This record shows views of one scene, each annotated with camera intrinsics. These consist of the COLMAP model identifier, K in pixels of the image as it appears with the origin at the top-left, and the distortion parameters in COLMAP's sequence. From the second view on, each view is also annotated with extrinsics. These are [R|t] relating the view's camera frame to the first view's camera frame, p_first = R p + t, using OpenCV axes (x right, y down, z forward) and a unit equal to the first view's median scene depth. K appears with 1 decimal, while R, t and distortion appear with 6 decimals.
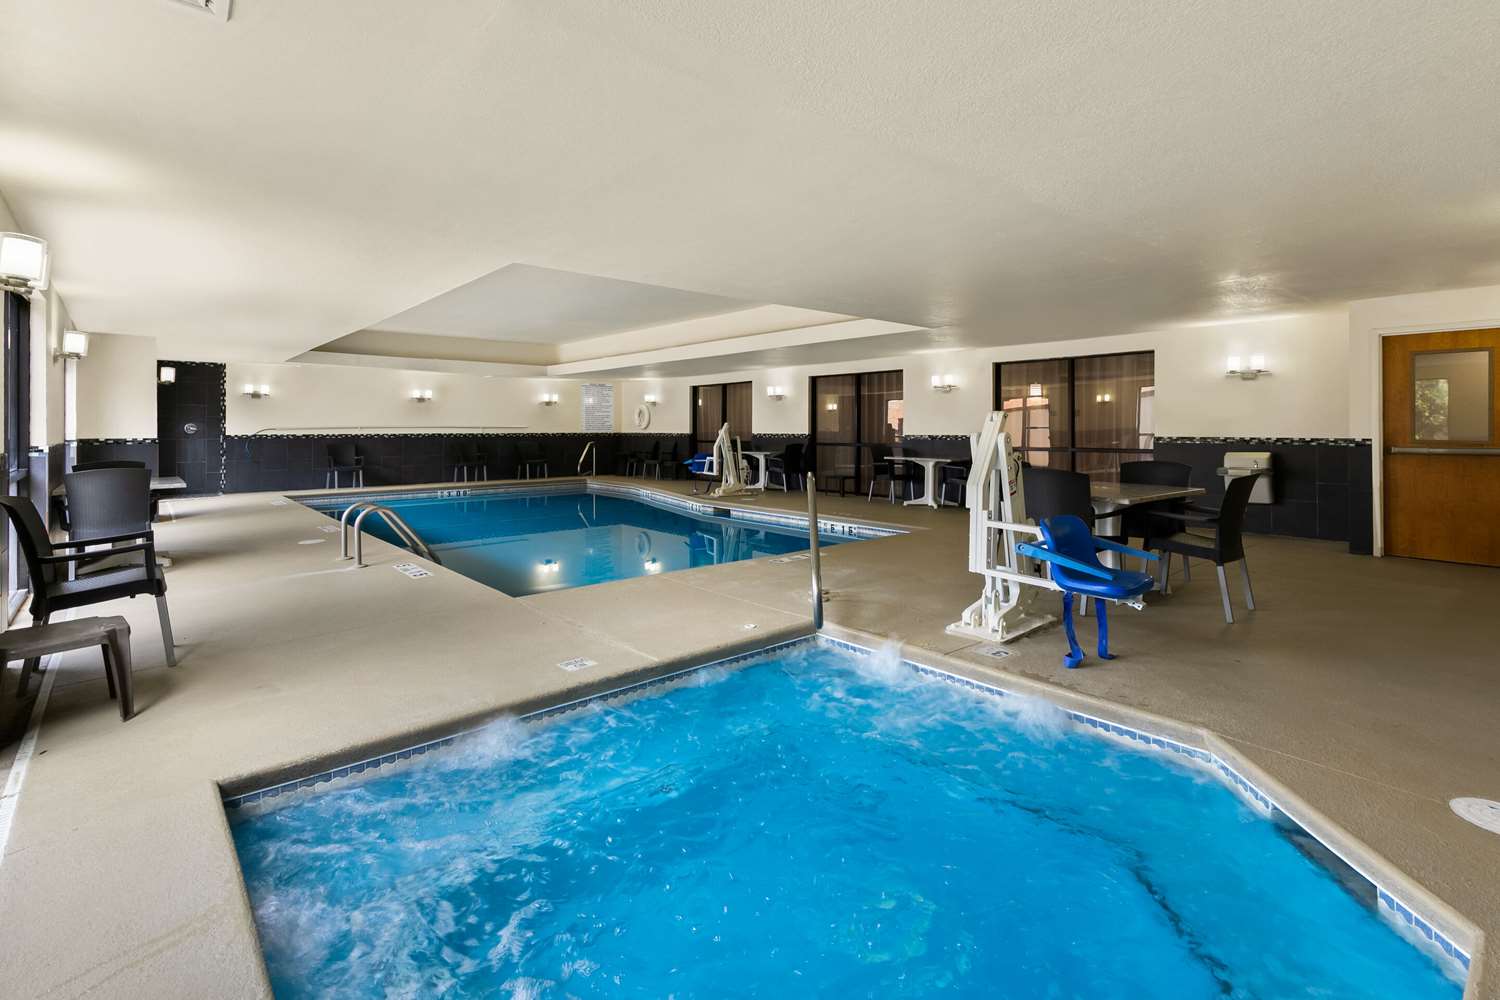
lens RADIAL K [[684.4, 0, 750.5], [0, 684.4, 488.3], [0, 0, 1]] dist [0.003740, 0.000407]
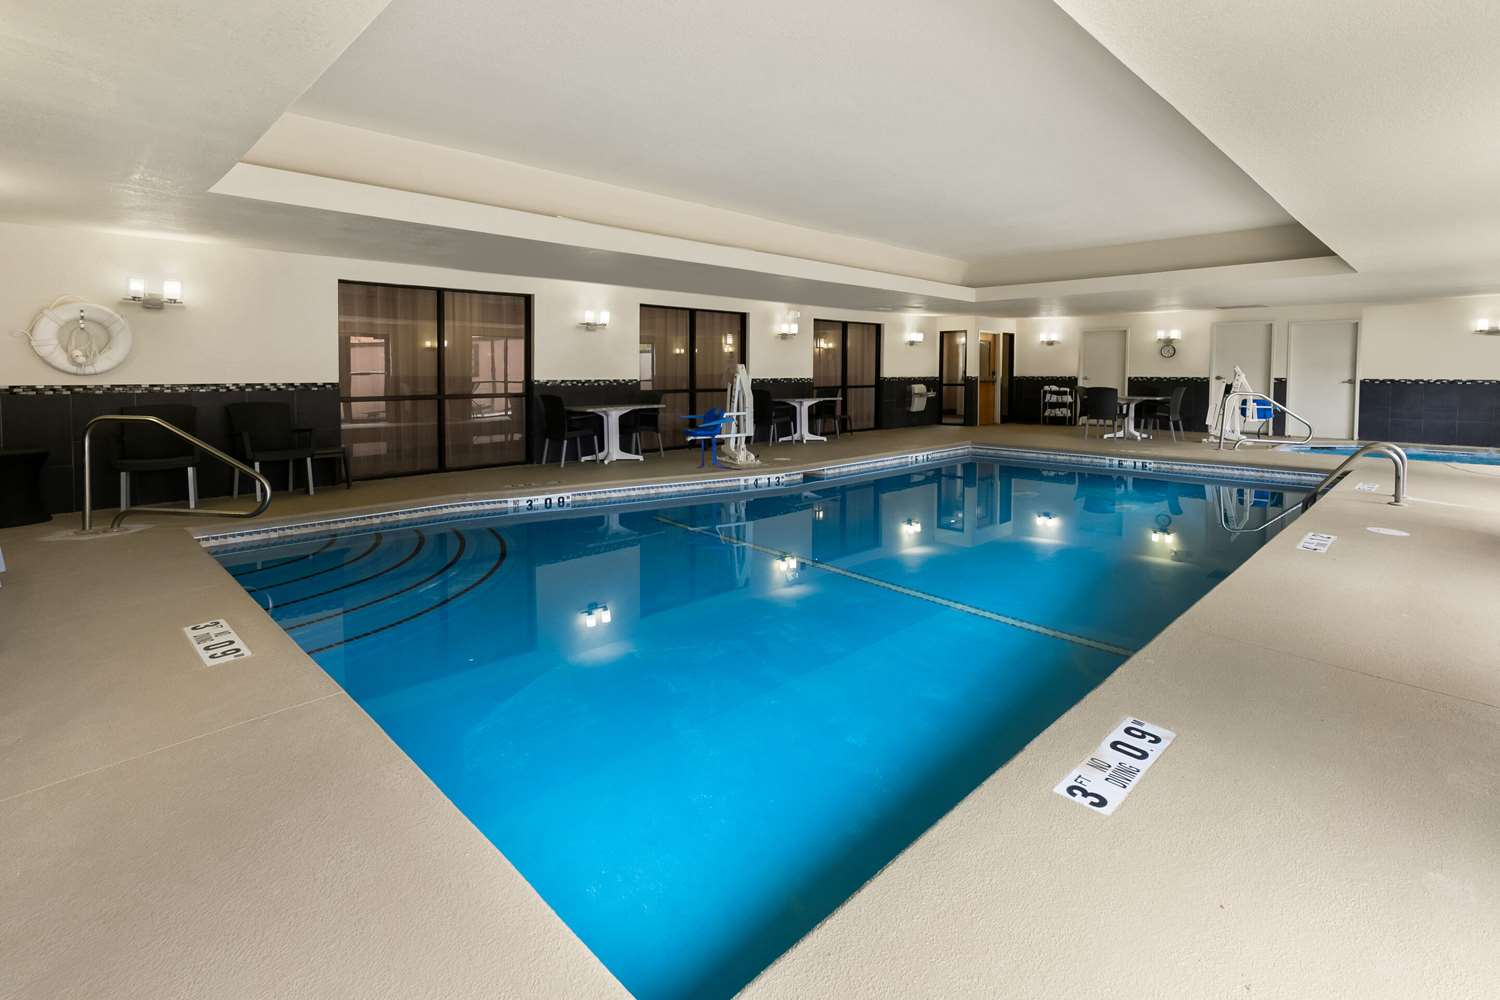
lens RADIAL K [[684.4, 0, 750.5], [0, 684.4, 488.3], [0, 0, 1]] dist [0.003740, 0.000407]
pose [[-0.036573, -0.164062, 0.985772, -0.775599], [0.086957, 0.982168, 0.166688, -0.084391], [-0.995540, 0.091816, -0.021655, 0.994822]]
